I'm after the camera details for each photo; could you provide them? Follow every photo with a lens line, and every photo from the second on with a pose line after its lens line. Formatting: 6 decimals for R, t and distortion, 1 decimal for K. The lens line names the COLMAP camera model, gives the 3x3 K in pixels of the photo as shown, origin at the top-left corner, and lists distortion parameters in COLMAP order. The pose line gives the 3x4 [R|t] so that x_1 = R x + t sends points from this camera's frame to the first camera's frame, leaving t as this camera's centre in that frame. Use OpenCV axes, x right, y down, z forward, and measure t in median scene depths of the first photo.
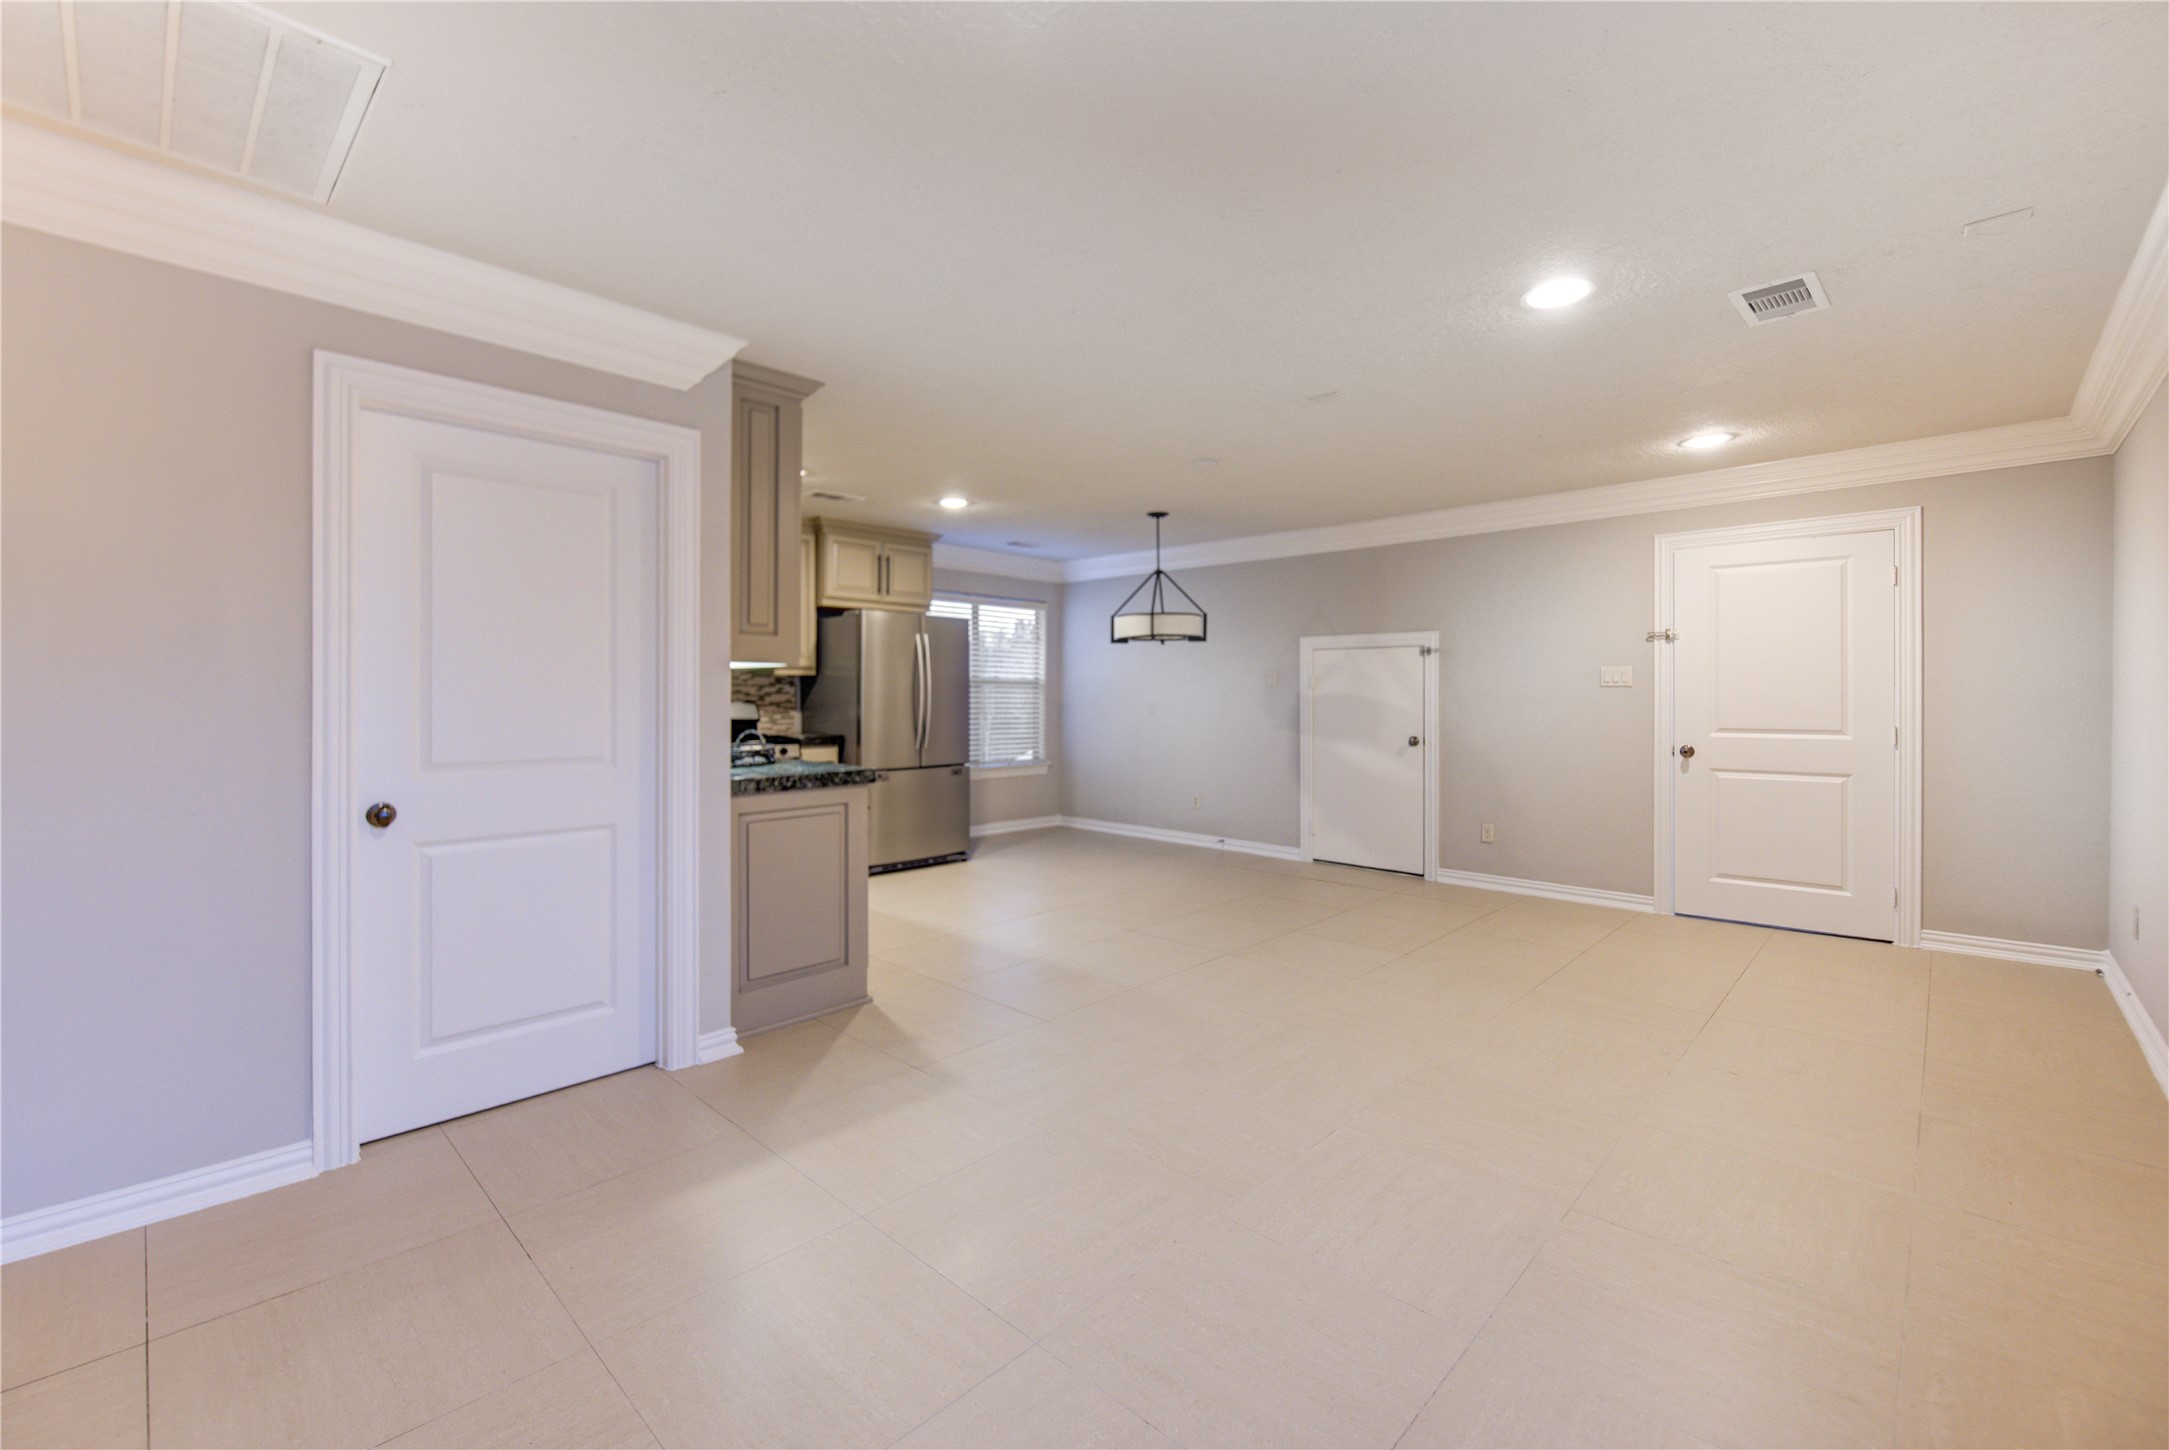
lens RADIAL K [[908.7, 0, 1038.7], [0, 908.7, 711.1], [0, 0, 1]] dist [-0.017743, -0.000300]
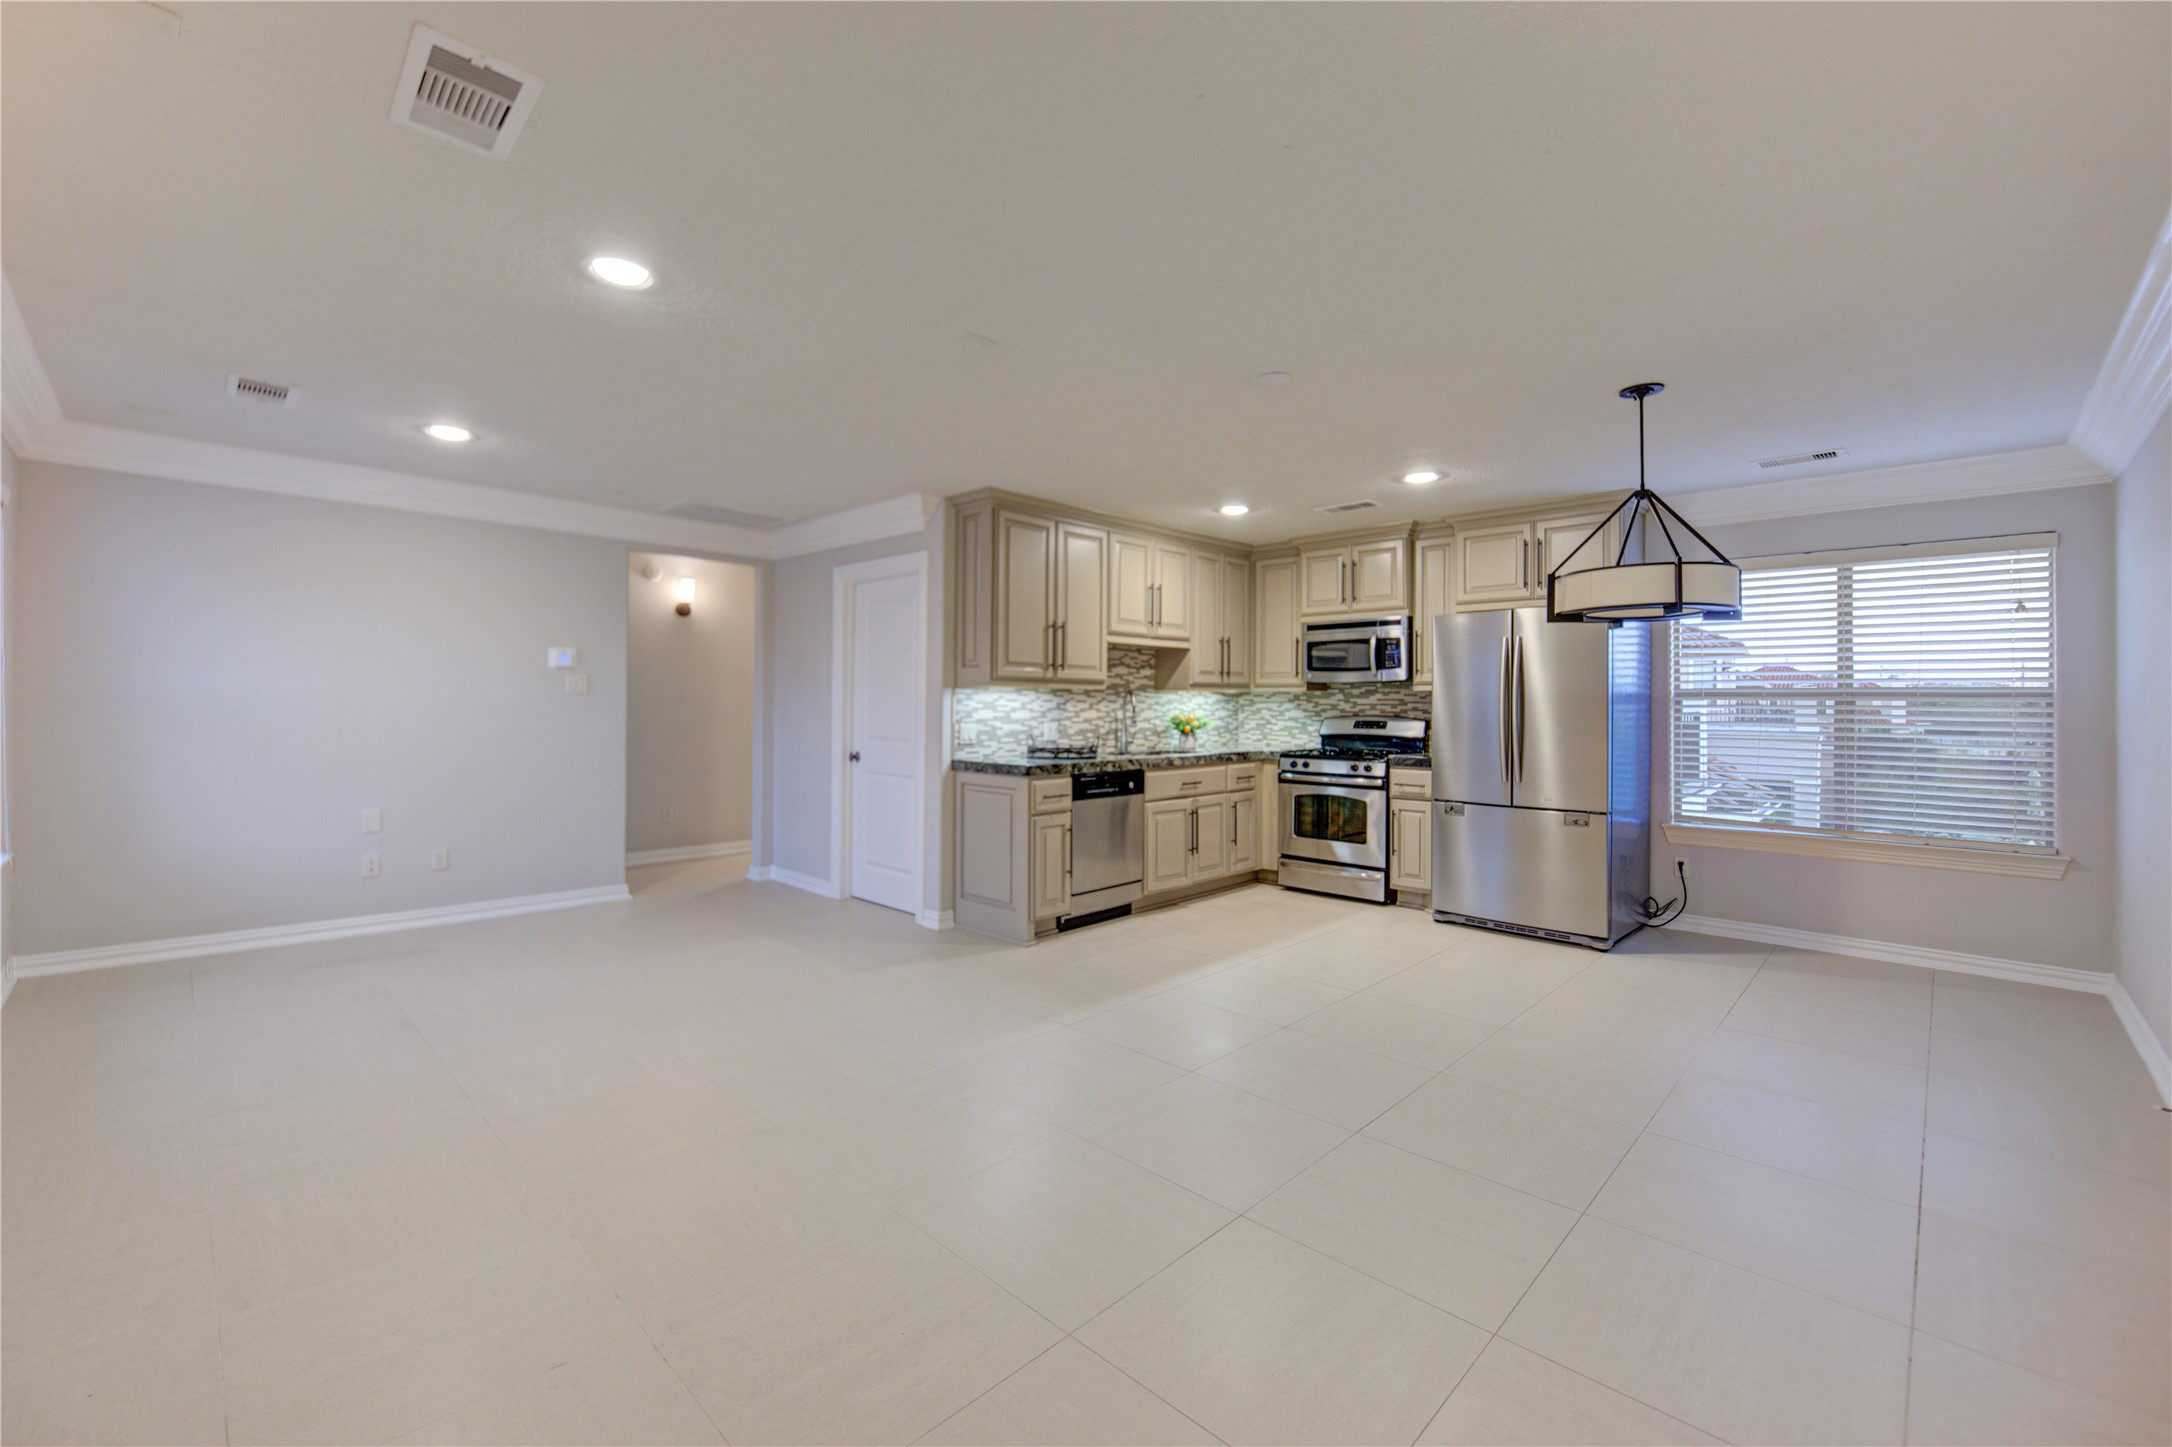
lens RADIAL K [[897.9, 0, 1086.0], [0, 897.9, 723.5], [0, 0, 1]] dist [-0.000961, -0.000100]
pose [[0.023641, 0.015493, -0.999600, 0.635871], [-0.029002, 0.999470, 0.014805, -0.009683], [0.999300, 0.028640, 0.024077, 0.612373]]
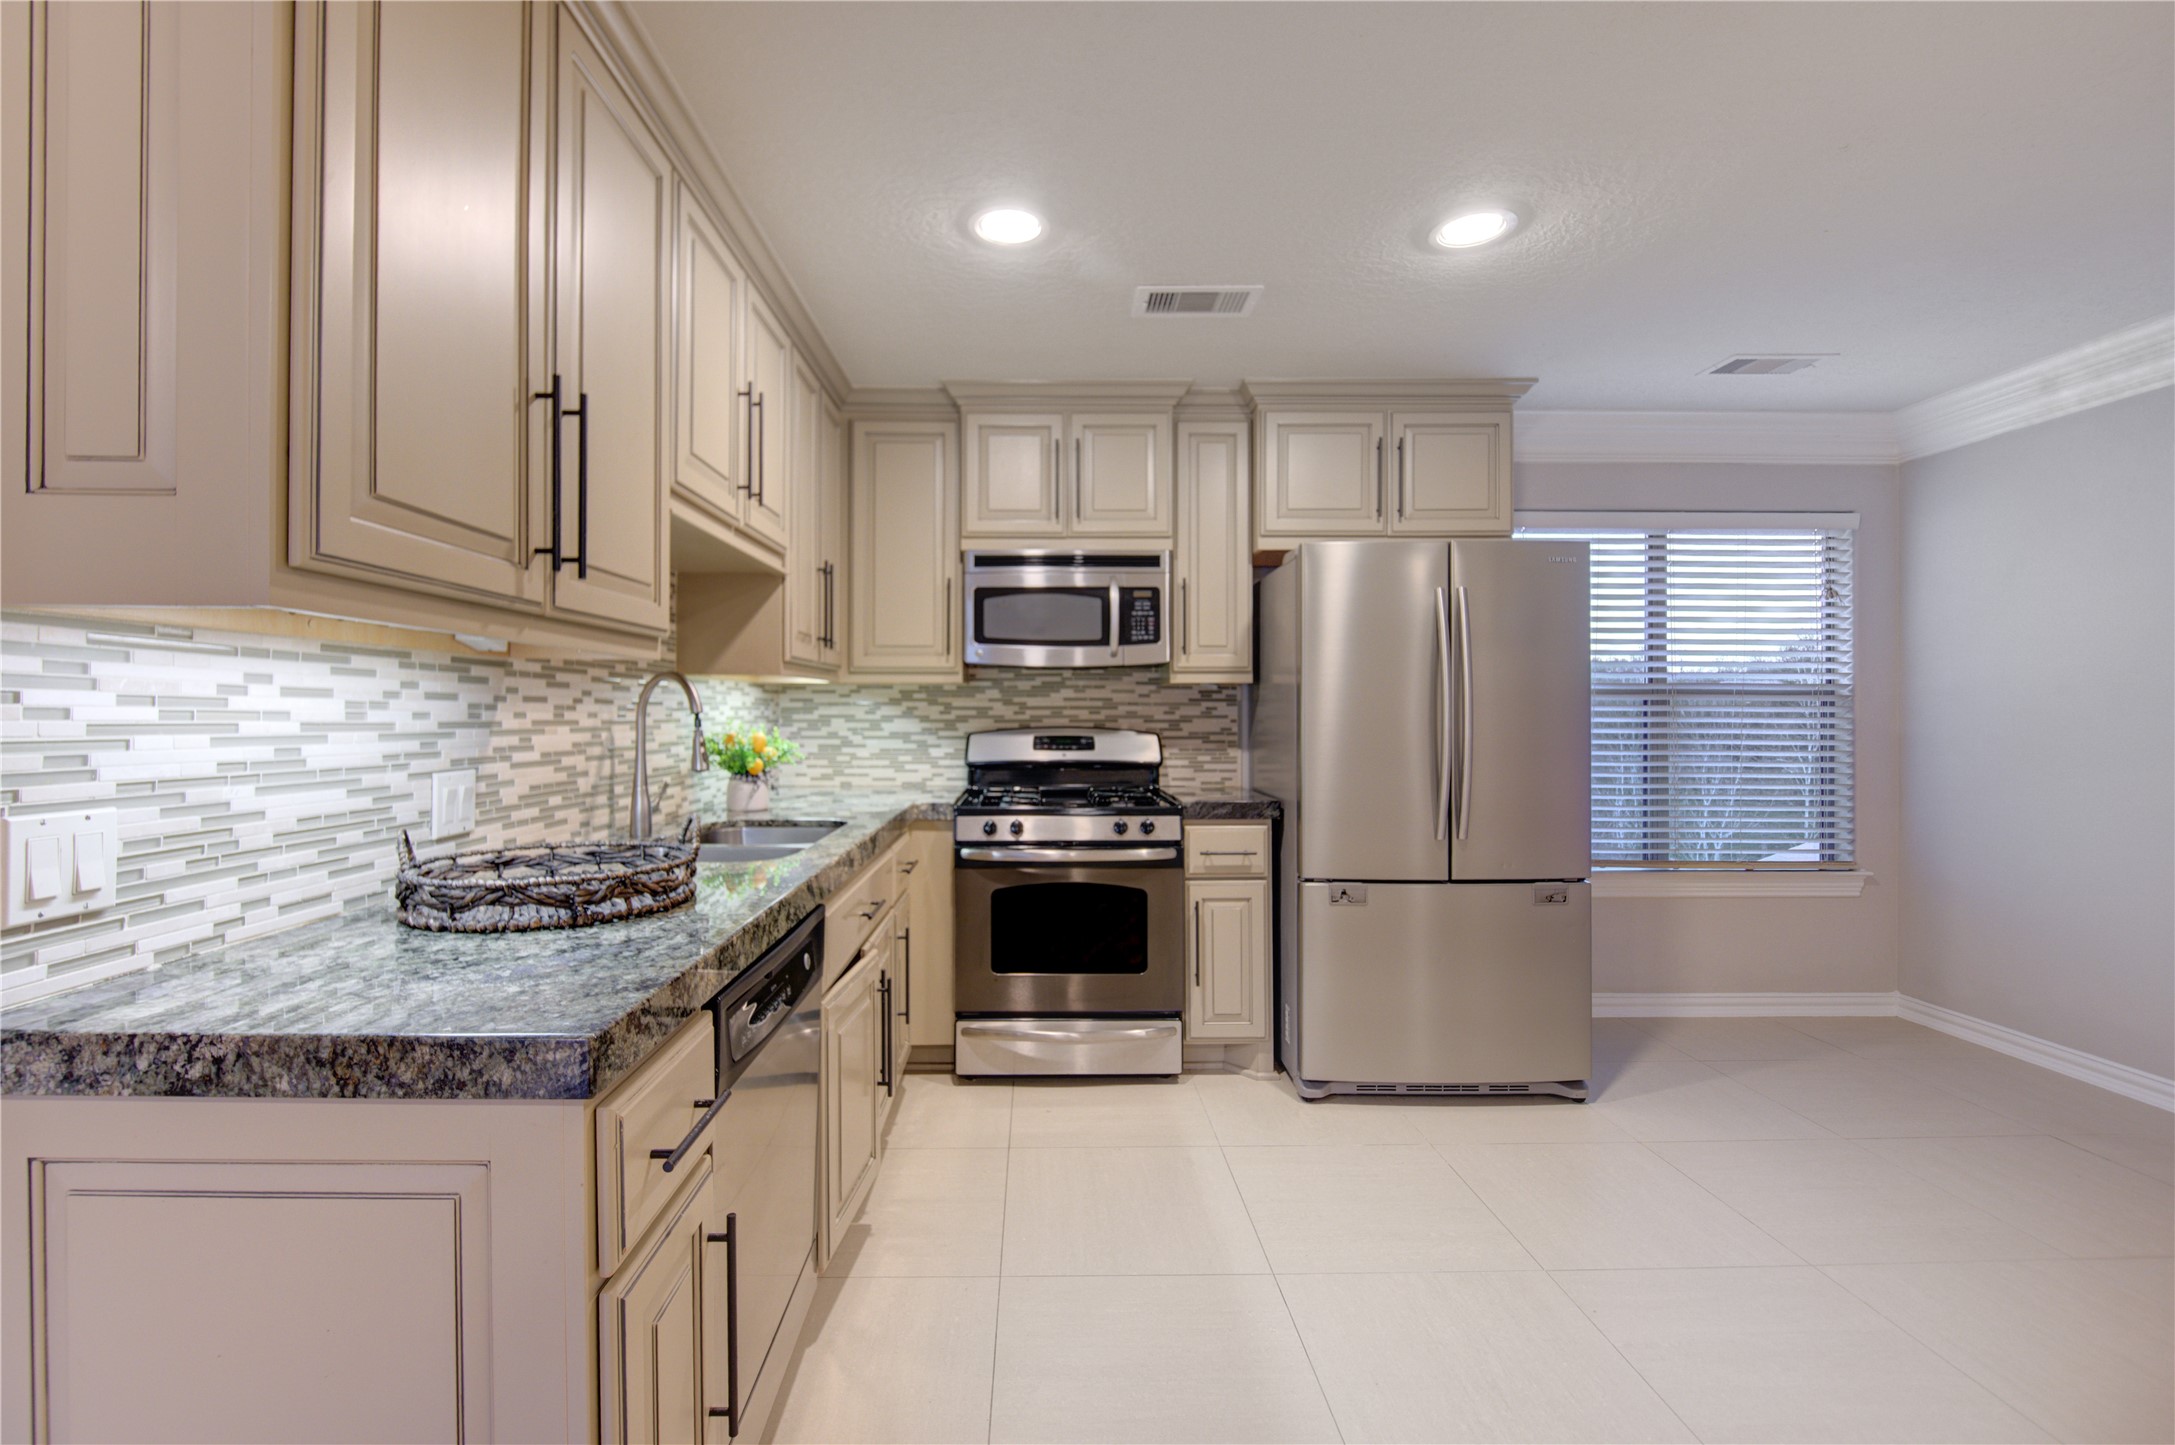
lens RADIAL K [[911.2, 0, 1041.6], [0, 911.2, 708.6], [0, 0, 1]] dist [-0.017743, -0.000300]
pose [[0.715117, -0.009477, -0.698941, 0.039836], [-0.011115, 0.999627, -0.024927, -0.009924], [0.698917, 0.025595, 0.714745, 0.531647]]
